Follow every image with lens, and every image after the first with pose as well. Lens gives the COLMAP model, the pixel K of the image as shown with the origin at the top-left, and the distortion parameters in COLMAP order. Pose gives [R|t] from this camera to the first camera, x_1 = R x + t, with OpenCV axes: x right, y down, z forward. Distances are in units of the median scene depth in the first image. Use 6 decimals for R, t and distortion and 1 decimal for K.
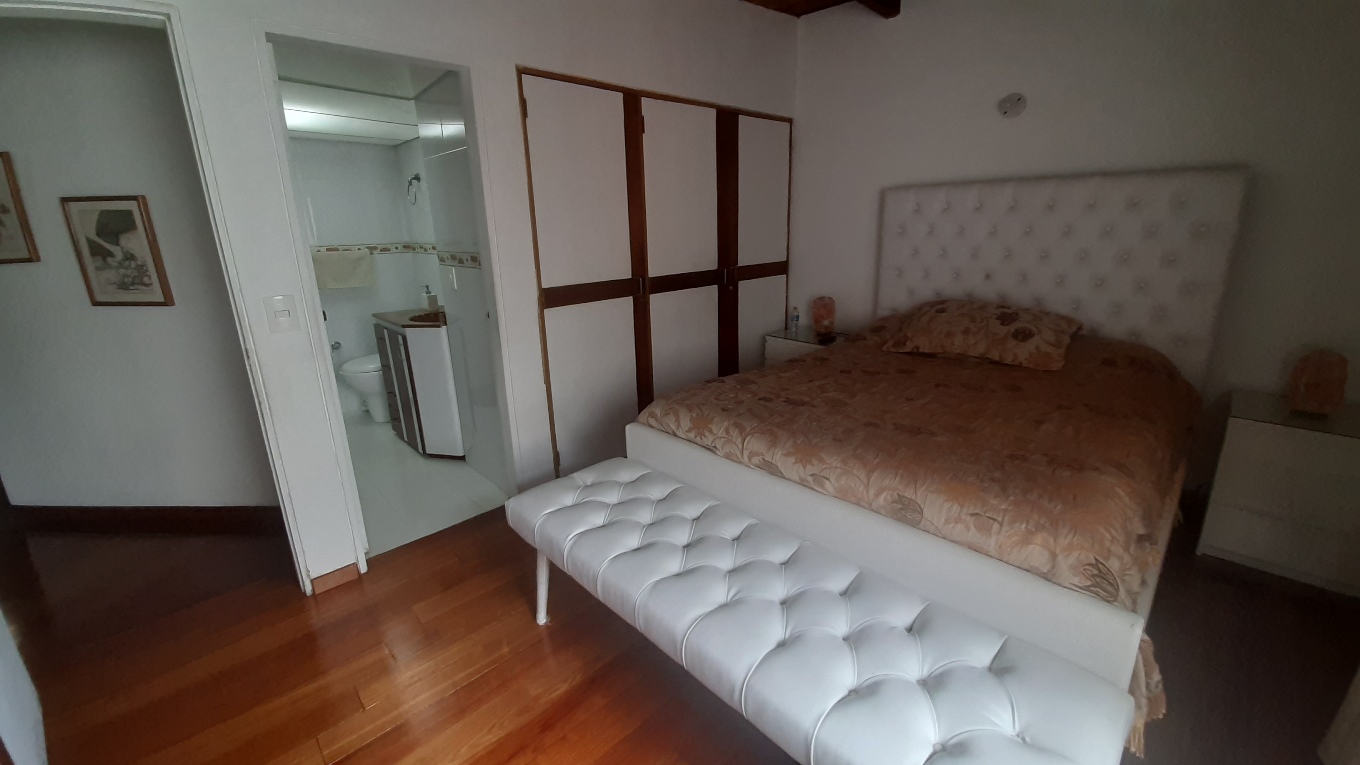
lens RADIAL K [[535.4, 0, 685.0], [0, 535.4, 365.7], [0, 0, 1]] dist [0.016843, -0.015334]
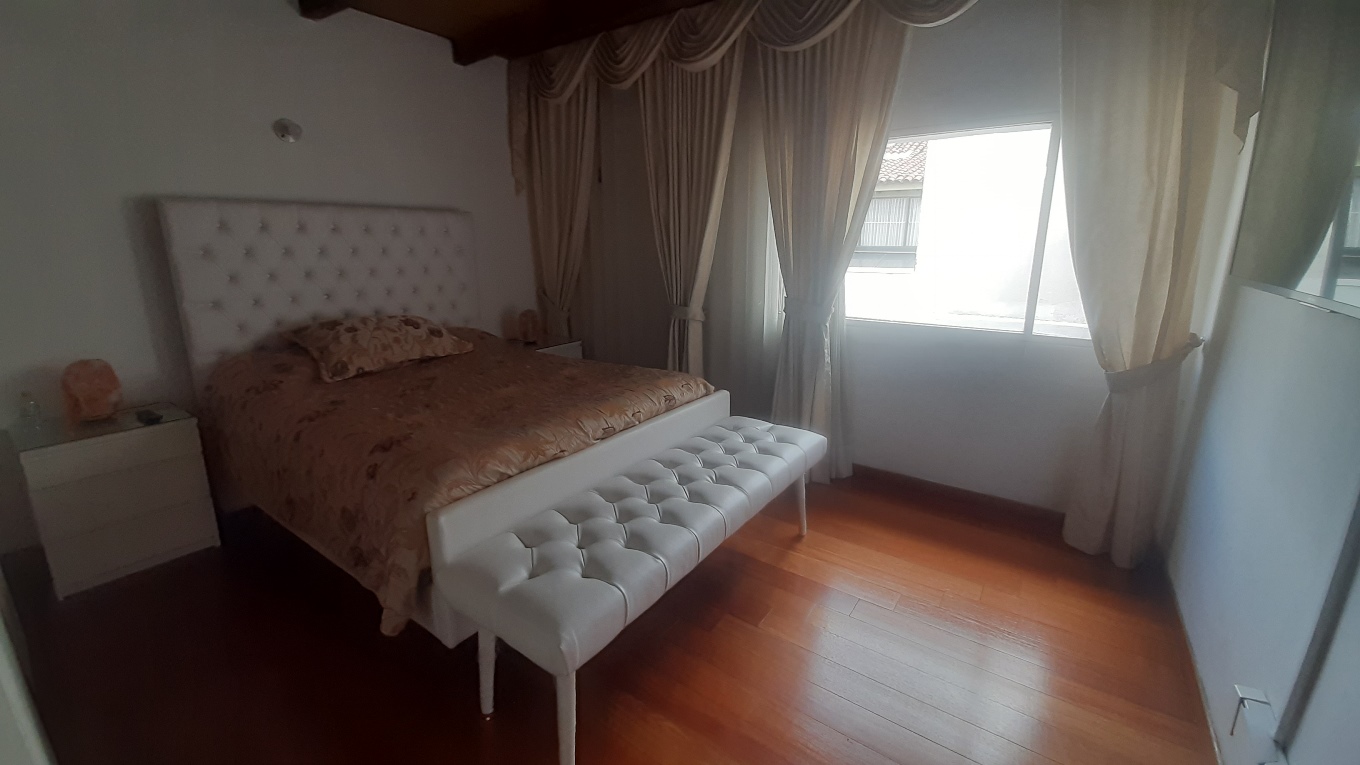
lens RADIAL K [[535.4, 0, 685.0], [0, 535.4, 365.7], [0, 0, 1]] dist [0.016843, -0.015334]
pose [[-0.177564, -0.201825, 0.963192, -0.723599], [0.259868, 0.934388, 0.243696, -0.145738], [-0.949178, 0.293574, -0.113465, 0.647064]]
